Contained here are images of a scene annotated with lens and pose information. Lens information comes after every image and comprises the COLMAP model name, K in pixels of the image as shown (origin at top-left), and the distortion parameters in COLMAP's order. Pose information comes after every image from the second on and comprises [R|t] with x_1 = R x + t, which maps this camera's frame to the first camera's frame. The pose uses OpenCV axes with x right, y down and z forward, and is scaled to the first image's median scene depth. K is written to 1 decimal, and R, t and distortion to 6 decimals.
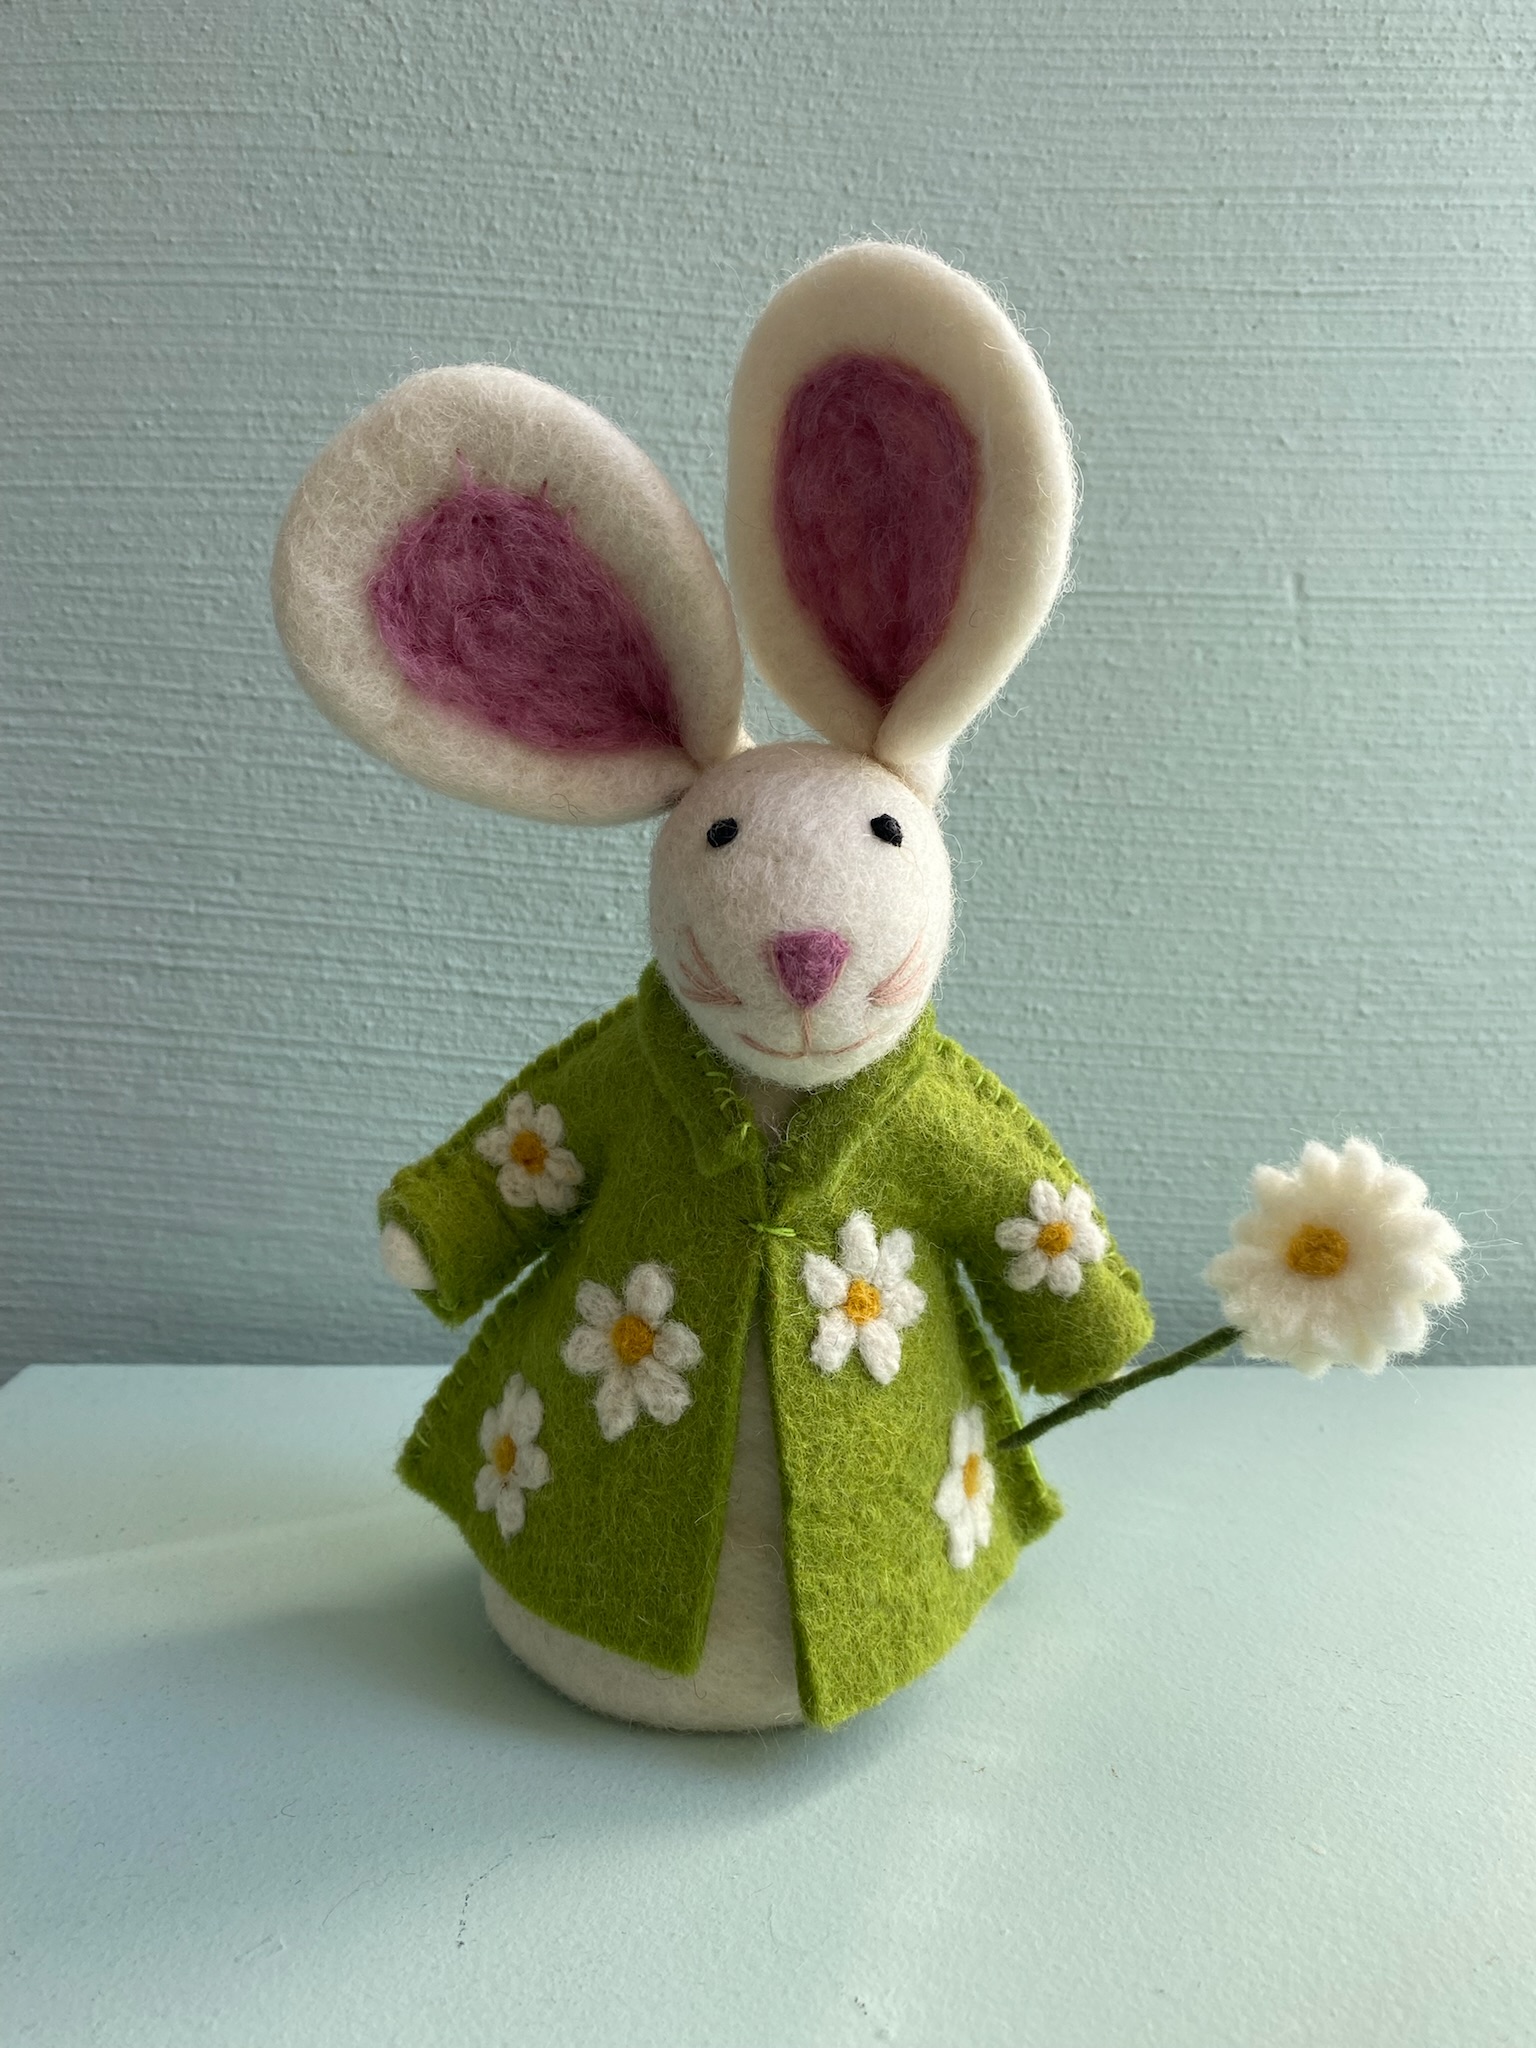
lens RADIAL K [[1636.6, 0, 777.7], [0, 1636.6, 1007.3], [0, 0, 1]] dist [-0.011179, -0.002349]
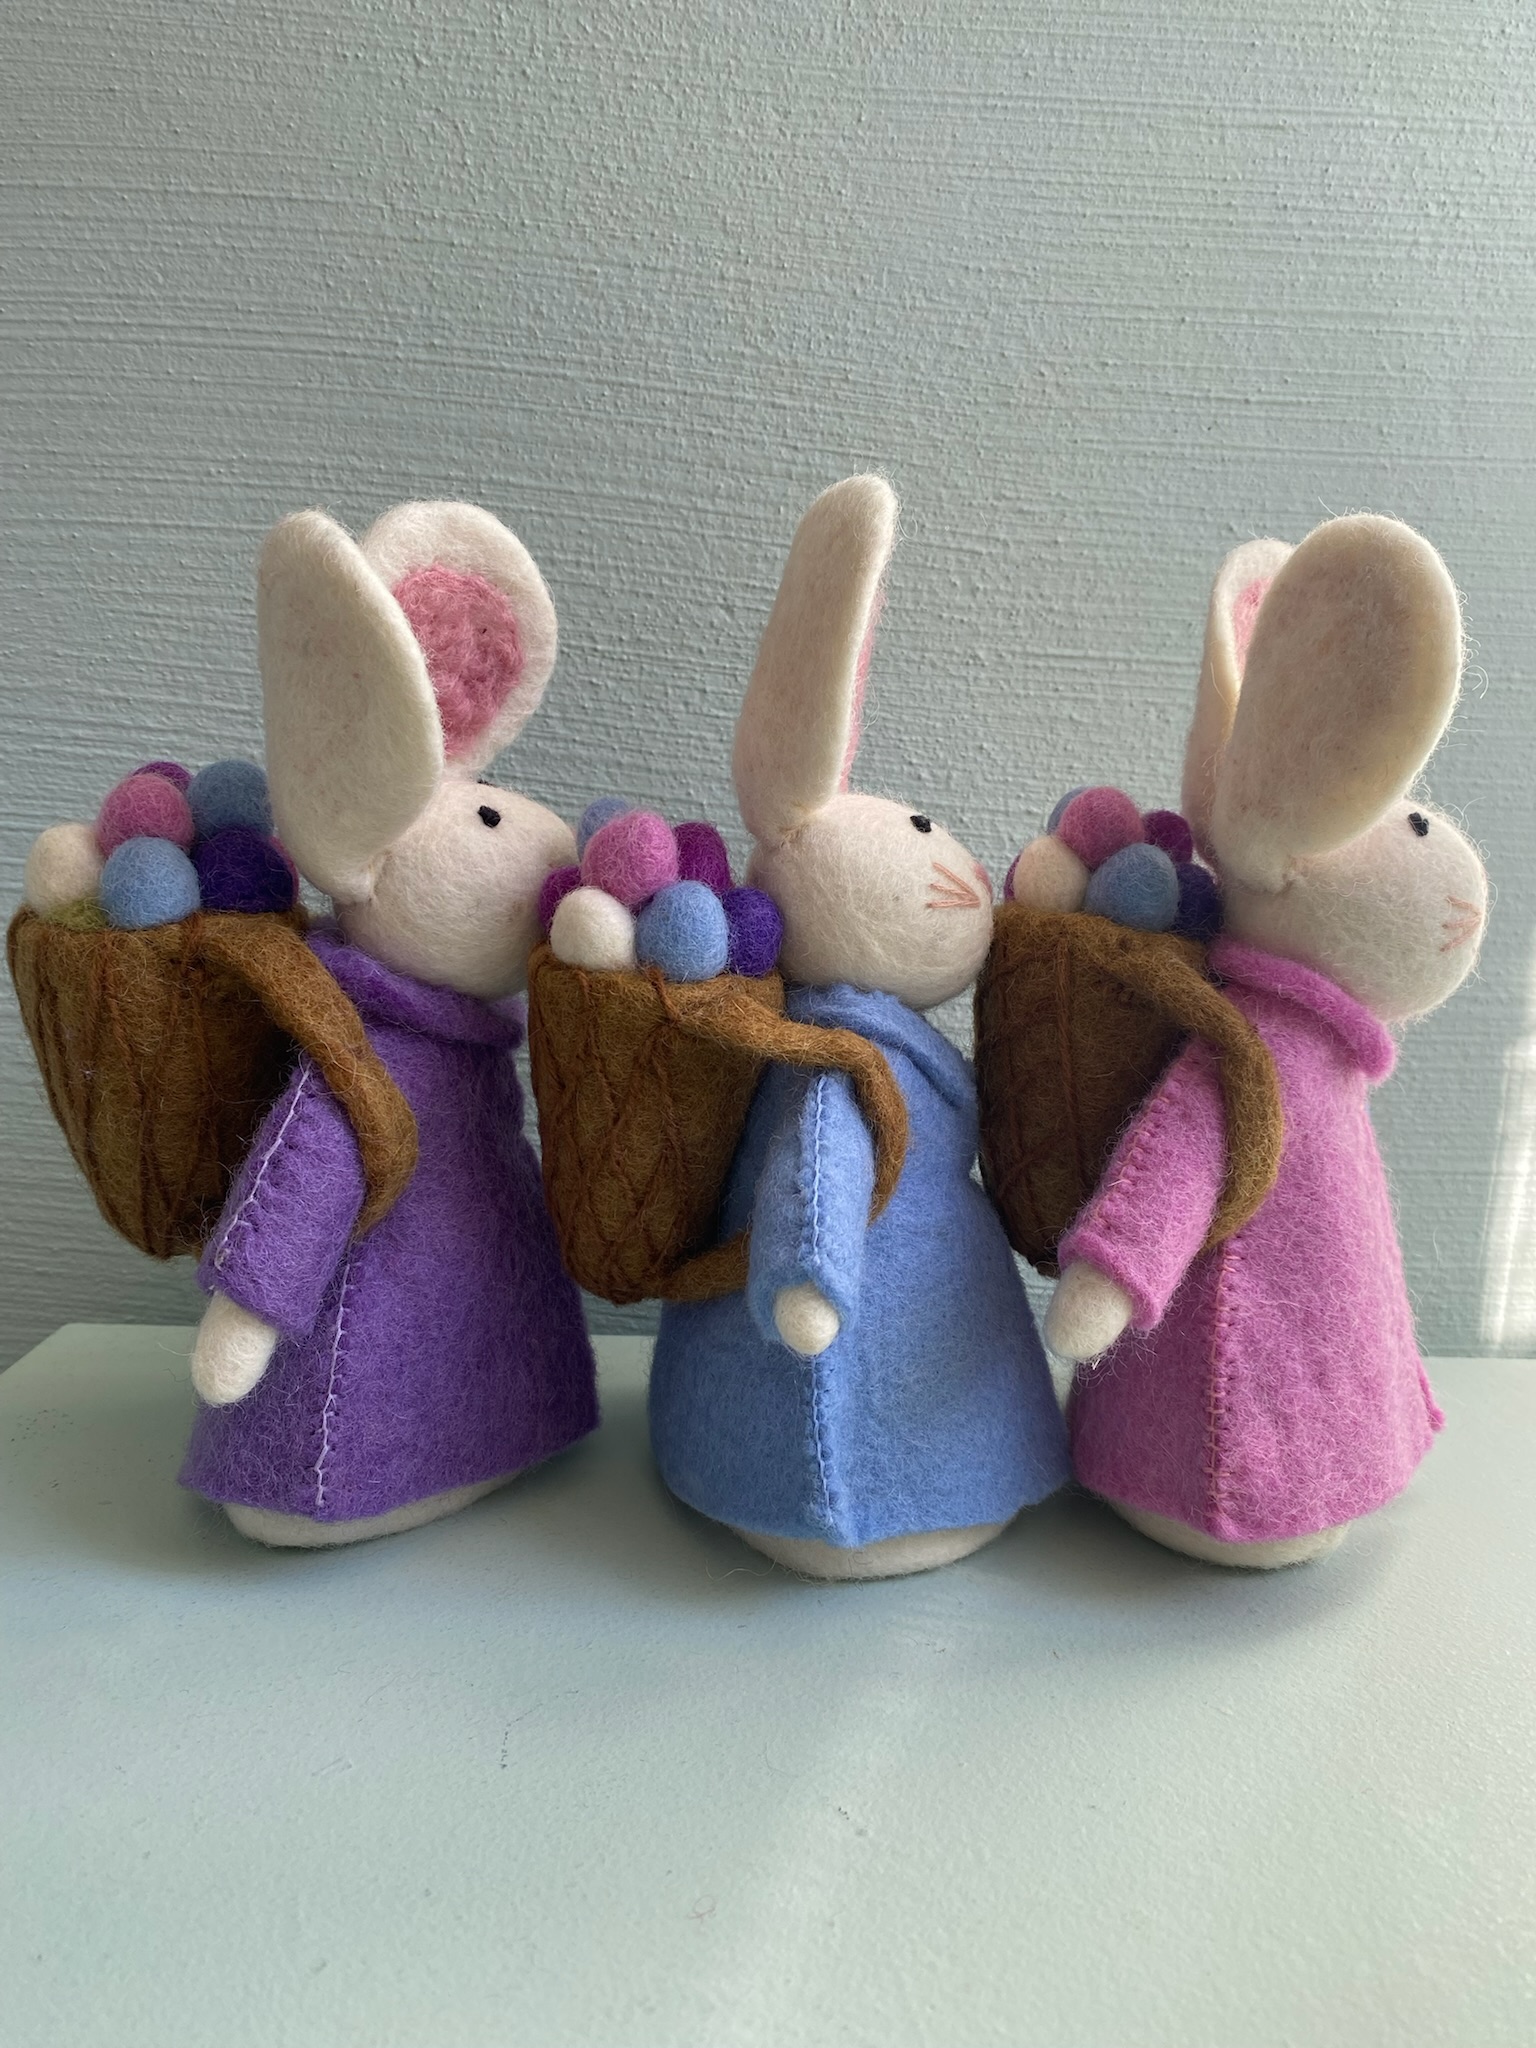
lens RADIAL K [[1636.6, 0, 781.0], [0, 1636.6, 1014.2], [0, 0, 1]] dist [-0.011179, -0.002349]
pose [[0.998987, 0.032698, 0.030932, -0.027436], [-0.031773, 0.999047, -0.029914, 0.033811], [-0.031880, 0.028901, 0.999074, -0.114339]]
